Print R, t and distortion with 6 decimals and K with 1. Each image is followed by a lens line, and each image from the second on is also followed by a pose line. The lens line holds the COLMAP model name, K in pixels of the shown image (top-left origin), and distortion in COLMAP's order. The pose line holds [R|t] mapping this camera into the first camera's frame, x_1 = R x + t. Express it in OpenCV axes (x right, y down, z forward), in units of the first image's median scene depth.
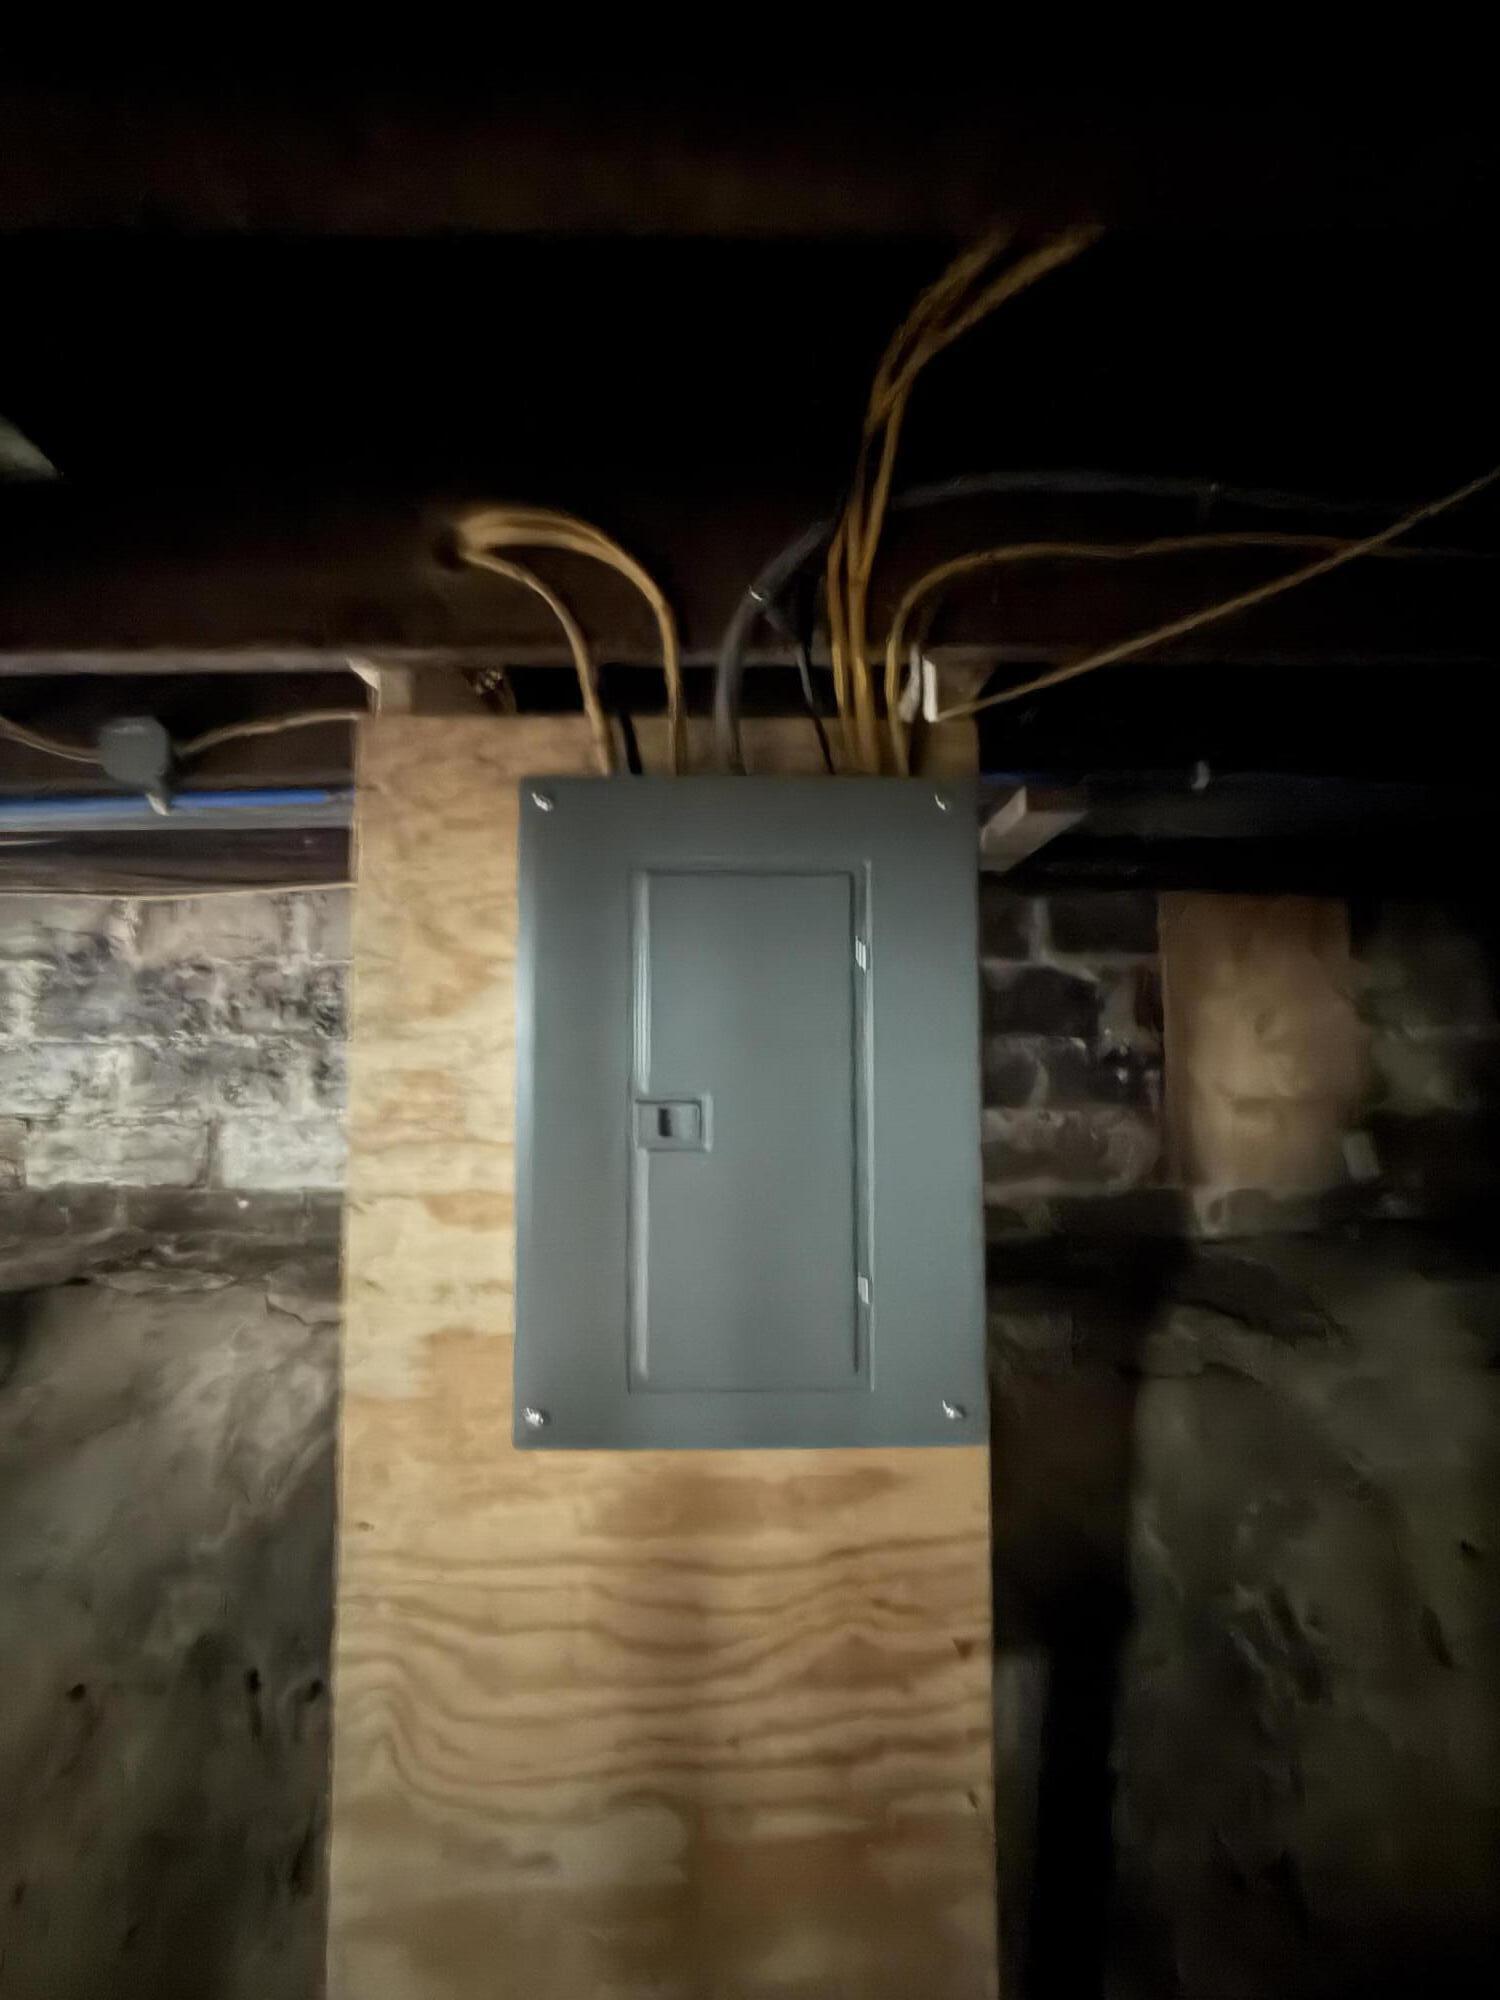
lens RADIAL K [[799.2, 0, 751.1], [0, 799.2, 997.2], [0, 0, 1]] dist [-0.002152, 0.000732]
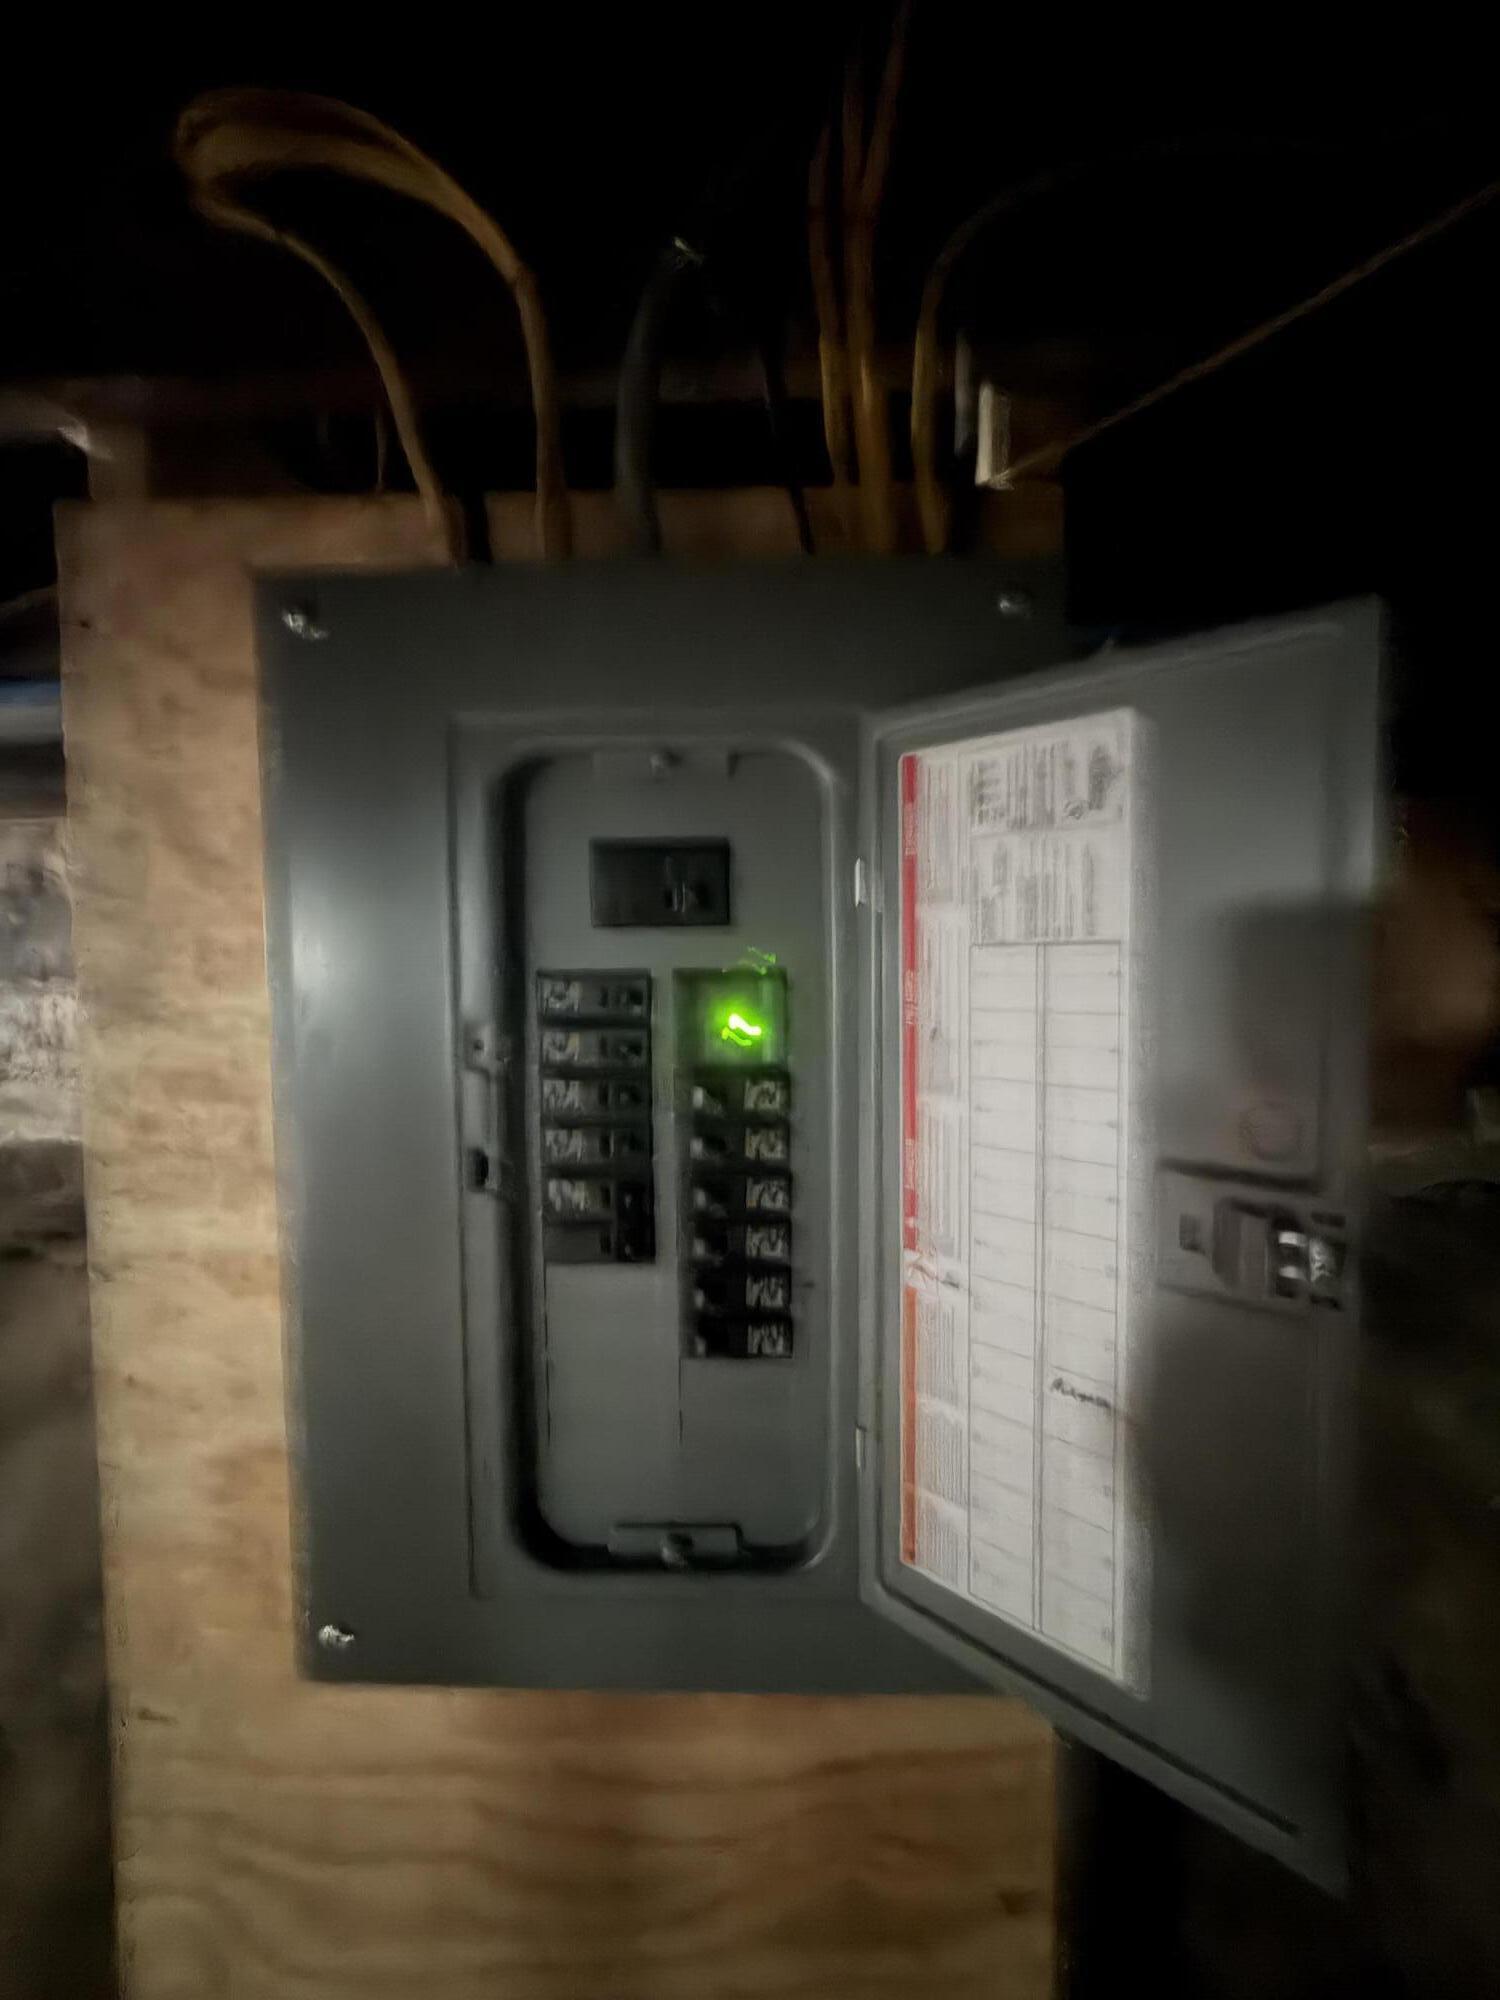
lens RADIAL K [[802.3, 0, 744.4], [0, 802.3, 994.6], [0, 0, 1]] dist [0.002267, 0.000492]
pose [[0.999001, -0.004926, -0.044405, 0.071245], [0.008797, 0.996133, 0.087414, -0.022648], [0.043803, -0.087717, 0.995182, 0.372579]]
